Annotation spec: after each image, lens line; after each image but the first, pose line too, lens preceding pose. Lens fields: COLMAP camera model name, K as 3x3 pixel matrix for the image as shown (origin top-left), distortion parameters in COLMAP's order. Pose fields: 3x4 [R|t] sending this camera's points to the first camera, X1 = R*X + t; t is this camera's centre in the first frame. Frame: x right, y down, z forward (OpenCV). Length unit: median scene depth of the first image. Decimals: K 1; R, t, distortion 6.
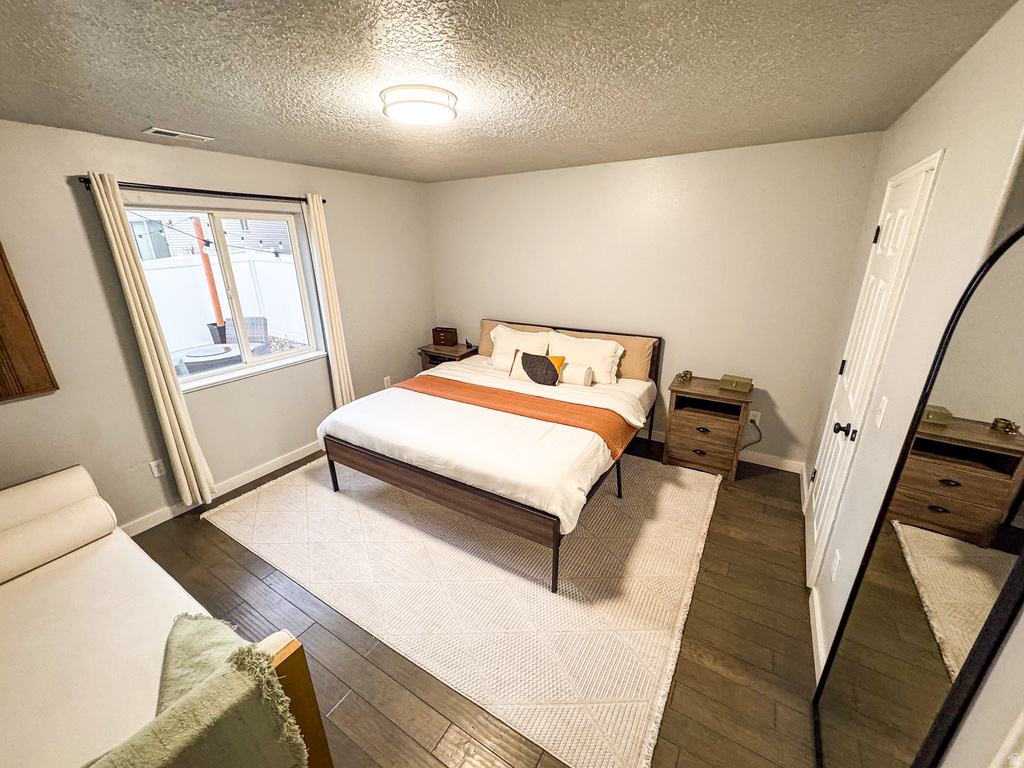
lens RADIAL K [[405.5, 0, 512.0], [0, 405.5, 384.0], [0, 0, 1]] dist [-0.002268, 0.000058]
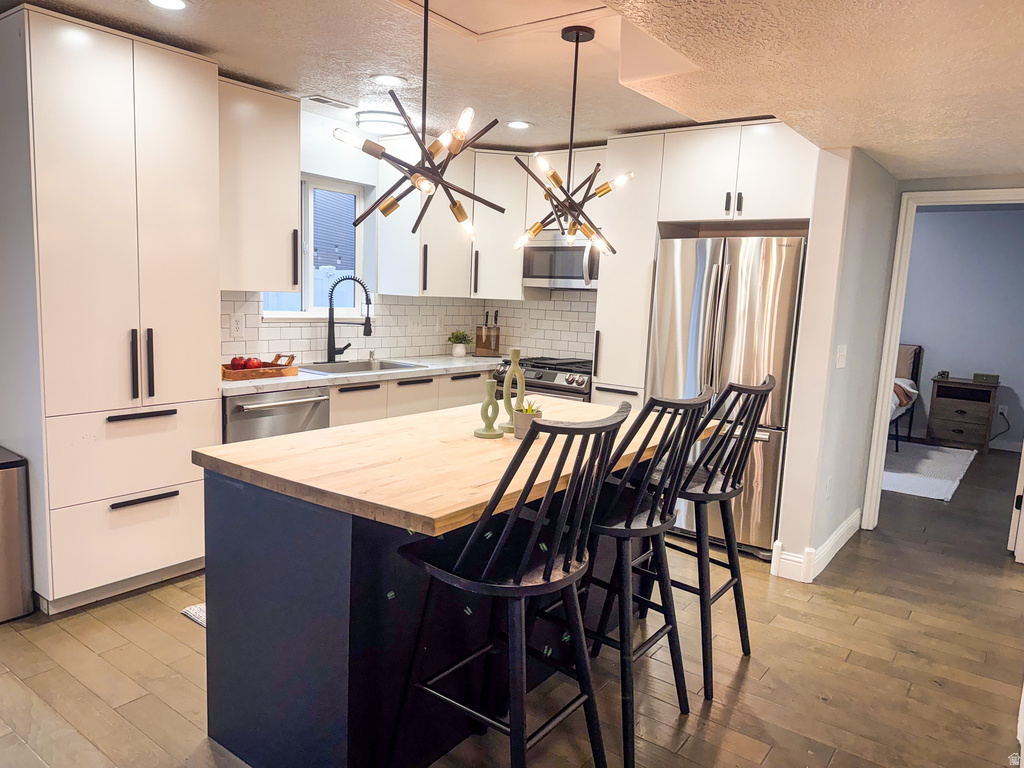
lens RADIAL K [[716.0, 0, 512.0], [0, 716.0, 384.0], [0, 0, 1]] dist [0.002984, 0.000478]
pose [[0.993896, 0.072271, -0.083353, -0.879931], [-0.087423, 0.976799, -0.195499, 0.689695], [0.067290, 0.201593, 0.977155, -1.546277]]
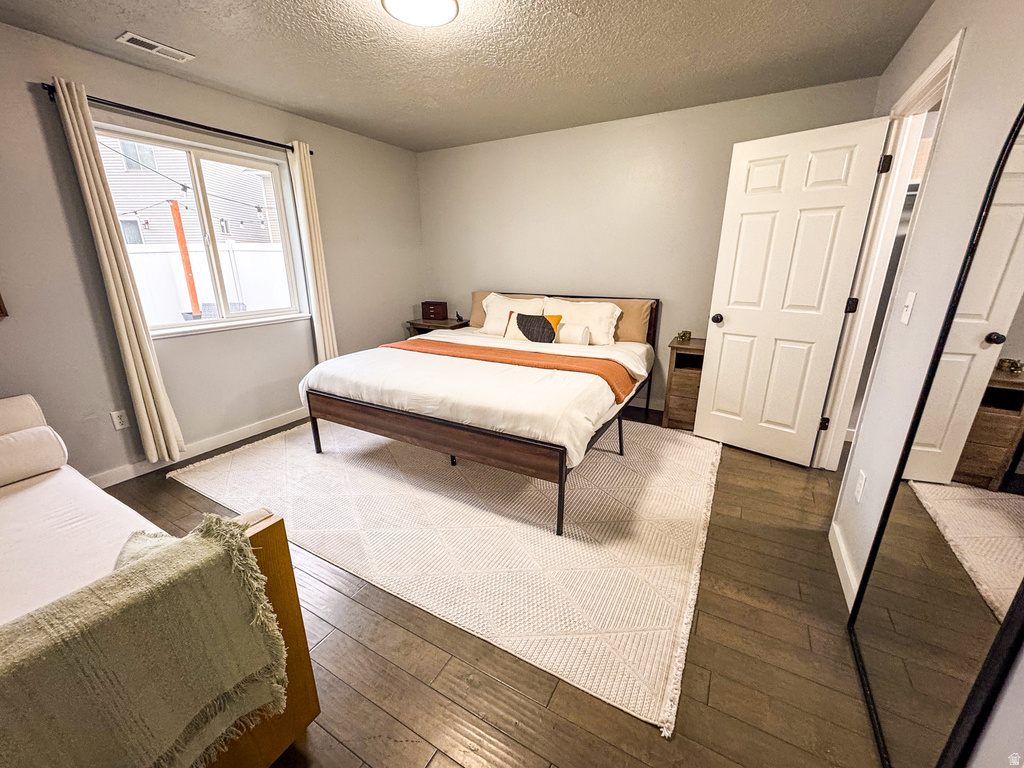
lens RADIAL K [[406.0, 0, 512.0], [0, 406.0, 384.0], [0, 0, 1]] dist [-0.002722, -0.000157]
pose [[0.999216, 0.000776, 0.039589, -0.032281], [0.000811, 0.999197, -0.040054, 0.165745], [-0.039588, 0.040054, 0.998413, 0.055026]]
